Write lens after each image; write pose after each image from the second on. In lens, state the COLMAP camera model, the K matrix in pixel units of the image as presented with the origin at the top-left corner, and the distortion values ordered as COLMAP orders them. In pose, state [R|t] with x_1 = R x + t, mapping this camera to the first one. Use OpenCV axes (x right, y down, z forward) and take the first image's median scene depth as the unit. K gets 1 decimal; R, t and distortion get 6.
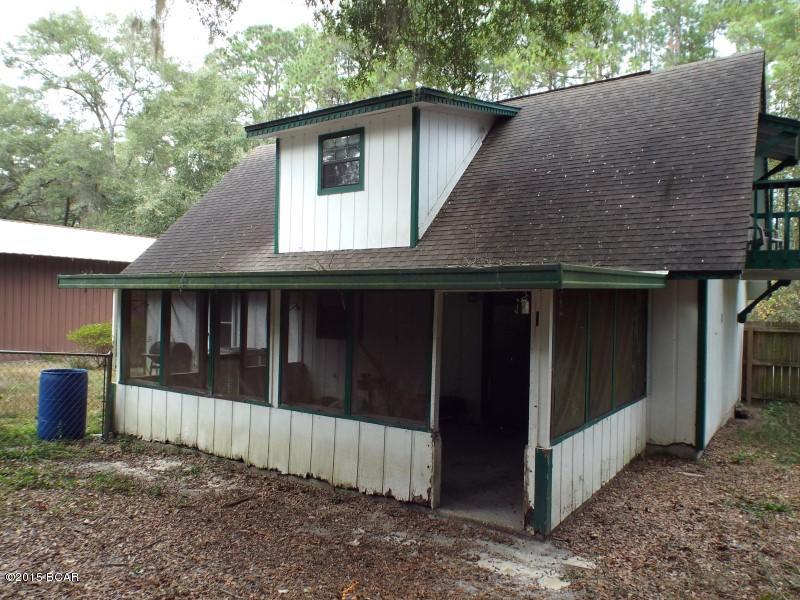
lens RADIAL K [[584.6, 0, 401.8], [0, 584.6, 302.4], [0, 0, 1]] dist [0.003233, -0.029582]
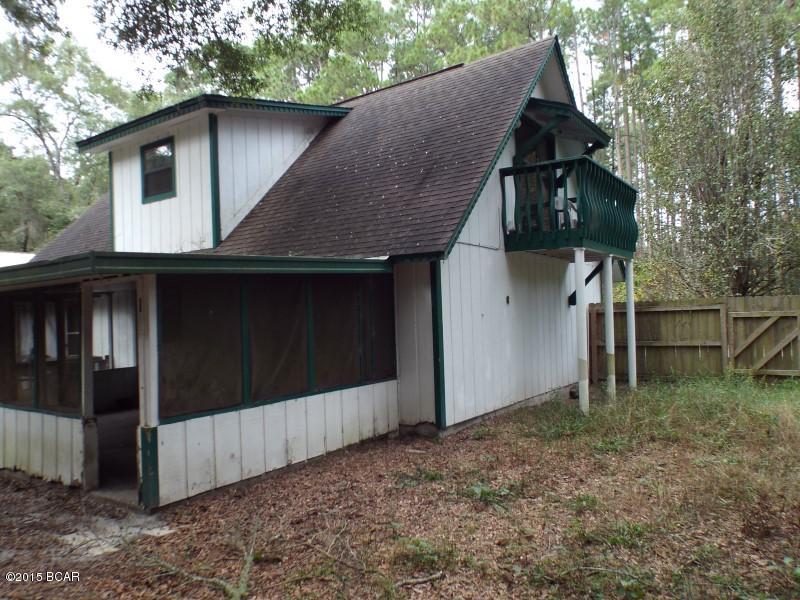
lens RADIAL K [[584.6, 0, 401.8], [0, 584.6, 302.4], [0, 0, 1]] dist [0.003233, -0.029582]
pose [[0.998390, -0.055328, -0.012477, 0.392893], [0.055191, 0.998414, -0.011092, 0.033368], [0.013071, 0.010385, 0.999861, -0.028747]]
